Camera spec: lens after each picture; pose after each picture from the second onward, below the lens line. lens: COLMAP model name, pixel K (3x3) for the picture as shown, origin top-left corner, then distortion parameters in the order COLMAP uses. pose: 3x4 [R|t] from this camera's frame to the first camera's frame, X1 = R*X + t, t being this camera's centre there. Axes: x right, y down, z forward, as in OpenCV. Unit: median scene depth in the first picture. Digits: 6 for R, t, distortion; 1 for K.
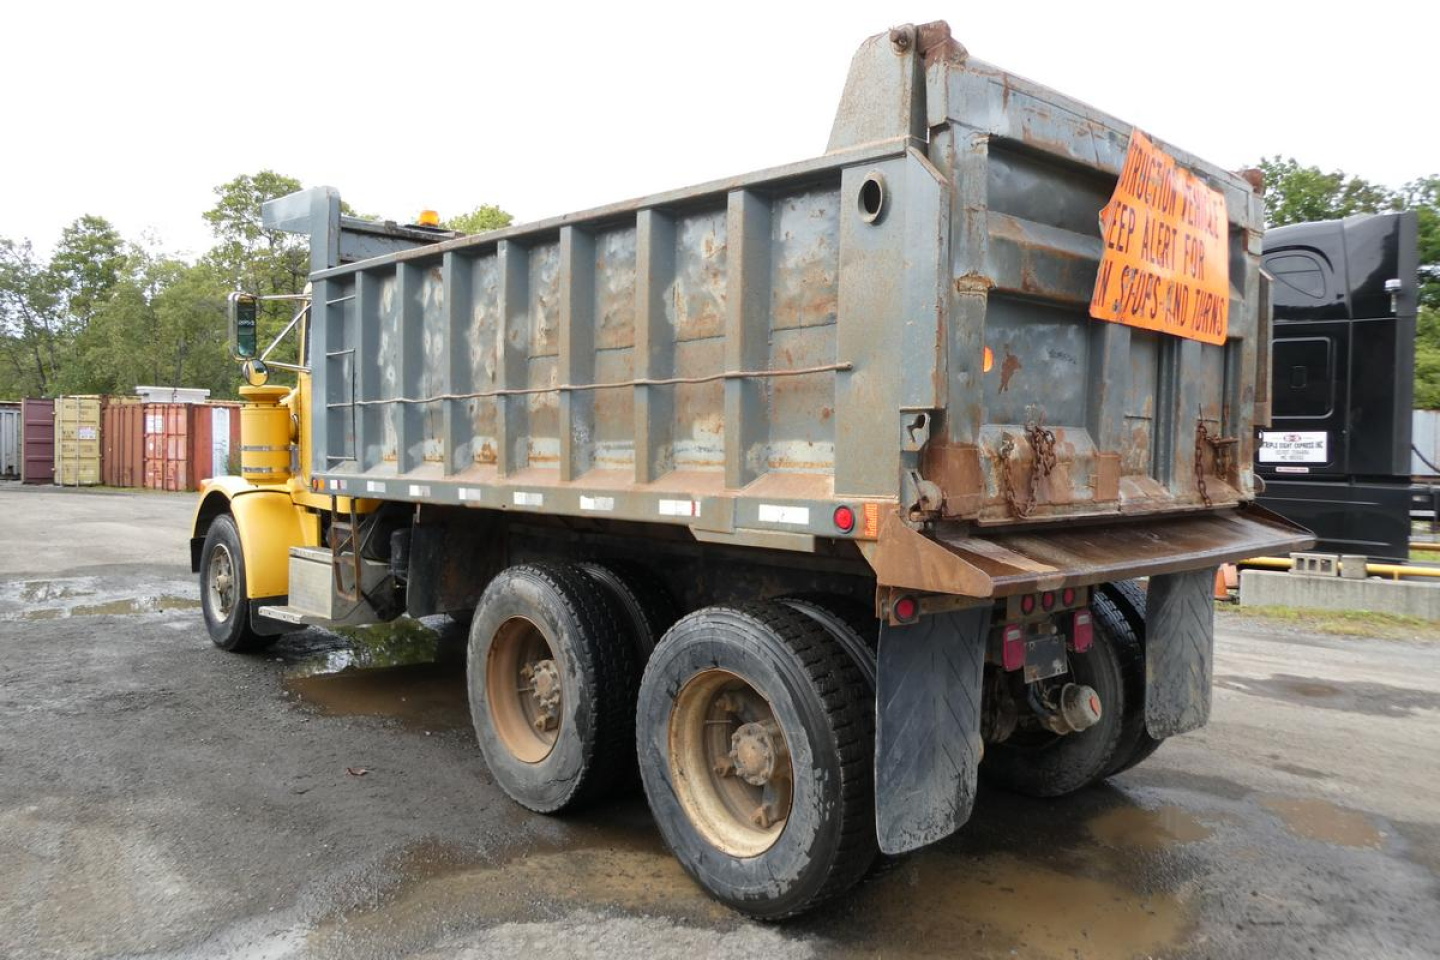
lens RADIAL K [[1048.0, 0, 717.2], [0, 1048.0, 455.0], [0, 0, 1]] dist [0.023377, -0.000293]
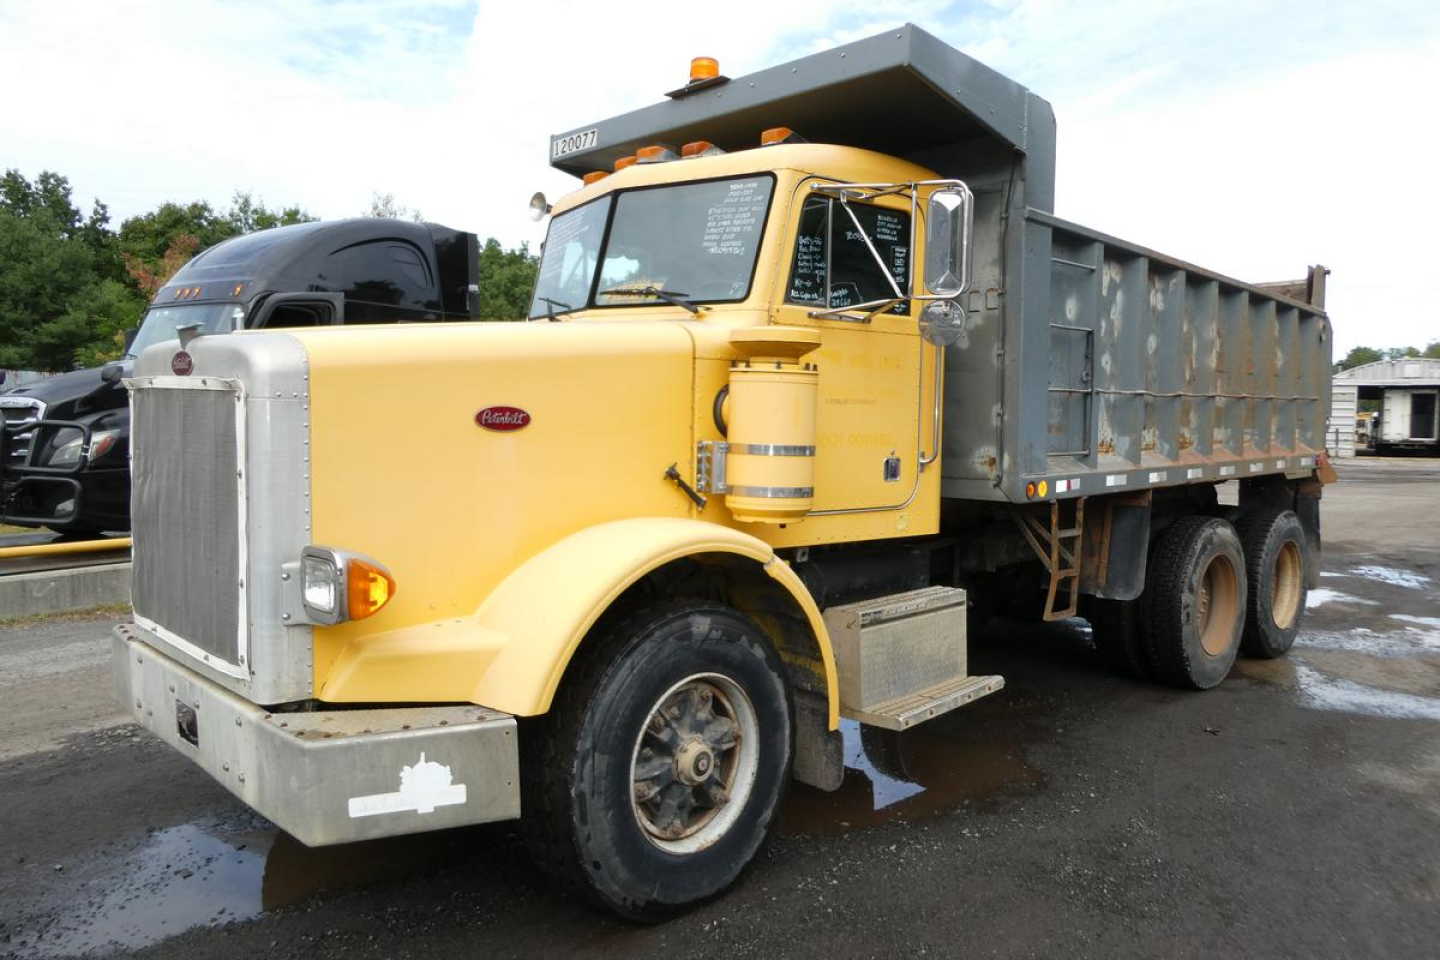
lens RADIAL K [[1162.4, 0, 720.0], [0, 1162.4, 480.0], [0, 0, 1]] dist [0.039993, 0.003561]
pose [[-0.123477, -0.025995, 0.992007, -1.429972], [0.034043, 0.998957, 0.030415, -0.015129], [-0.991763, 0.037526, -0.122464, 1.596522]]
